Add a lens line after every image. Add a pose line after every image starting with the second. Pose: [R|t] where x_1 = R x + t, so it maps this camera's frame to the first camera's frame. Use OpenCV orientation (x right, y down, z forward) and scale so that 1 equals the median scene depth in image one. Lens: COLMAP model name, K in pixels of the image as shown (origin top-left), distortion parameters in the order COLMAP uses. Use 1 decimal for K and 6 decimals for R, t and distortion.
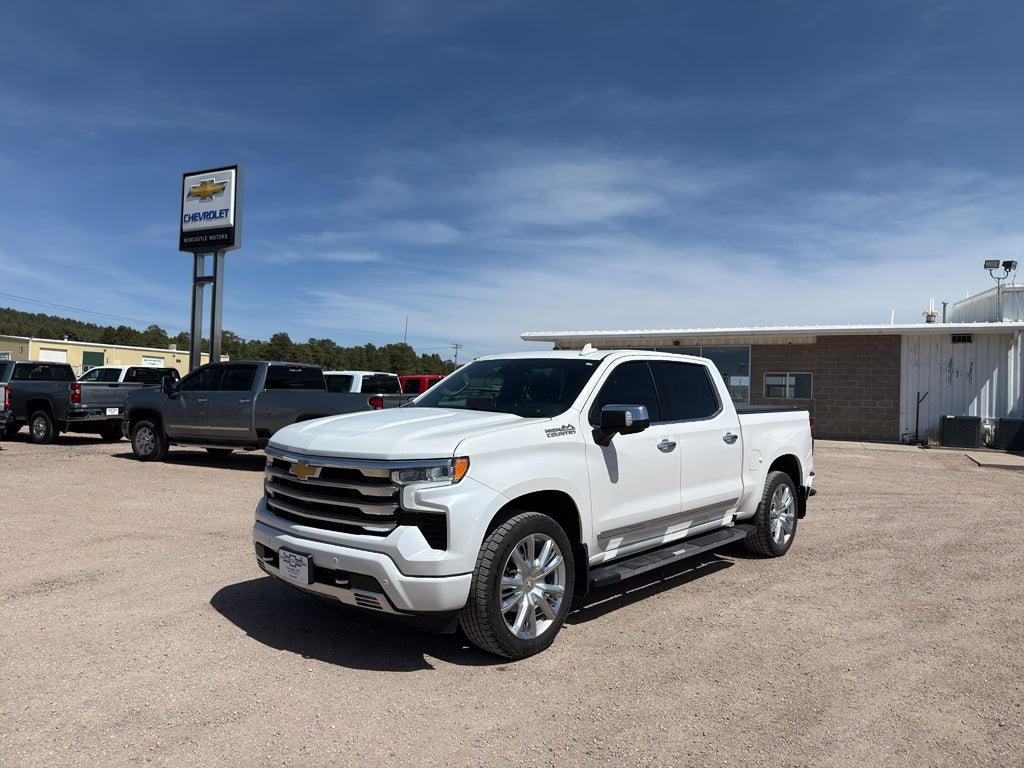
lens RADIAL K [[711.4, 0, 517.5], [0, 711.4, 388.3], [0, 0, 1]] dist [0.064246, -0.089130]
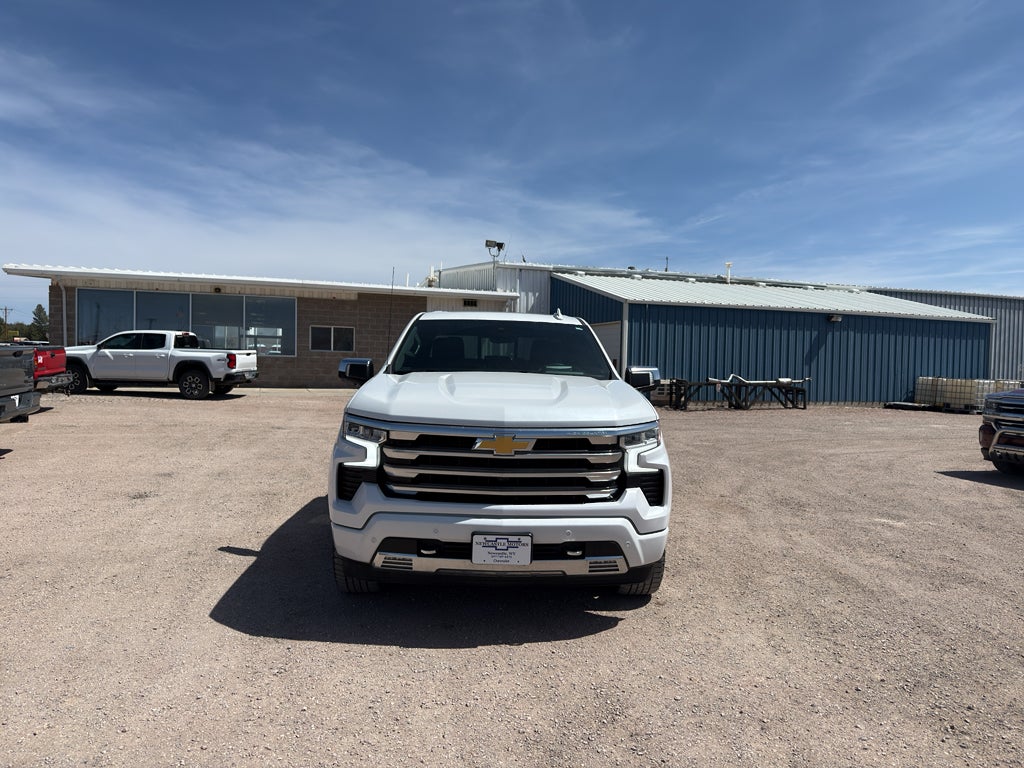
lens RADIAL K [[713.1, 0, 512.0], [0, 713.1, 384.0], [0, 0, 1]] dist [0.104597, -0.161322]
pose [[0.727212, -0.027511, 0.685861, -0.168149], [-0.016569, 0.998202, 0.057607, -0.002676], [-0.686213, -0.053257, 0.725449, 0.062591]]
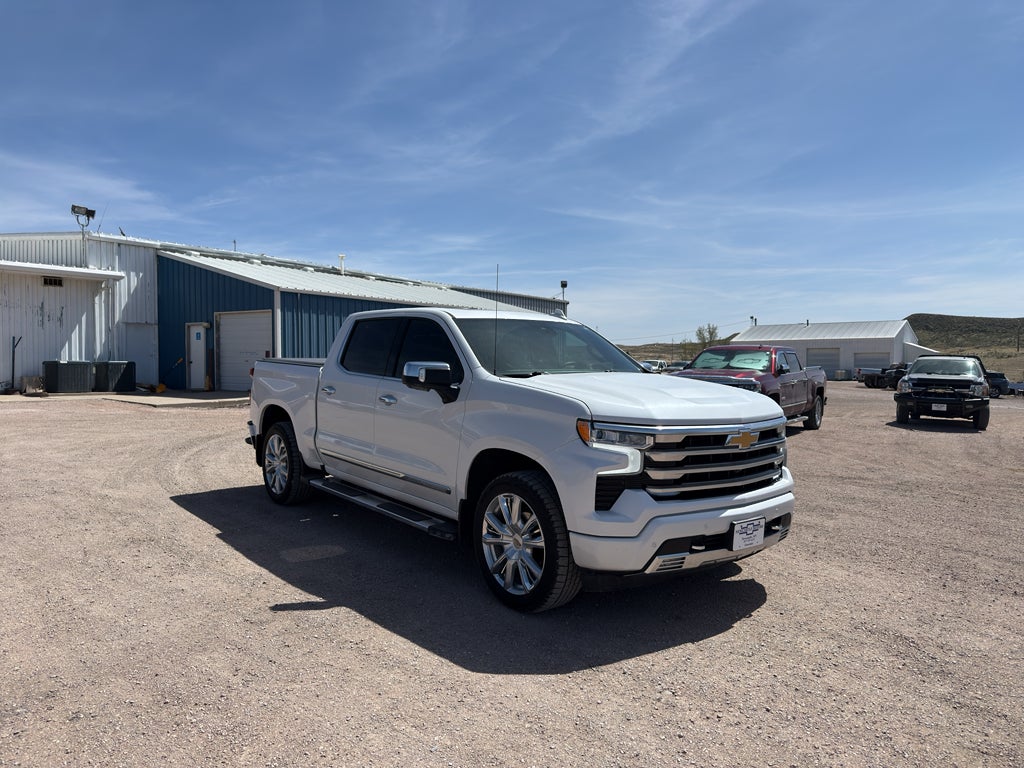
lens RADIAL K [[713.1, 0, 512.0], [0, 713.1, 384.0], [0, 0, 1]] dist [0.104597, -0.161322]
pose [[0.177666, -0.057183, 0.982428, -0.246379], [-0.019787, 0.997901, 0.061662, -0.003128], [-0.983892, -0.030395, 0.176162, 0.210648]]
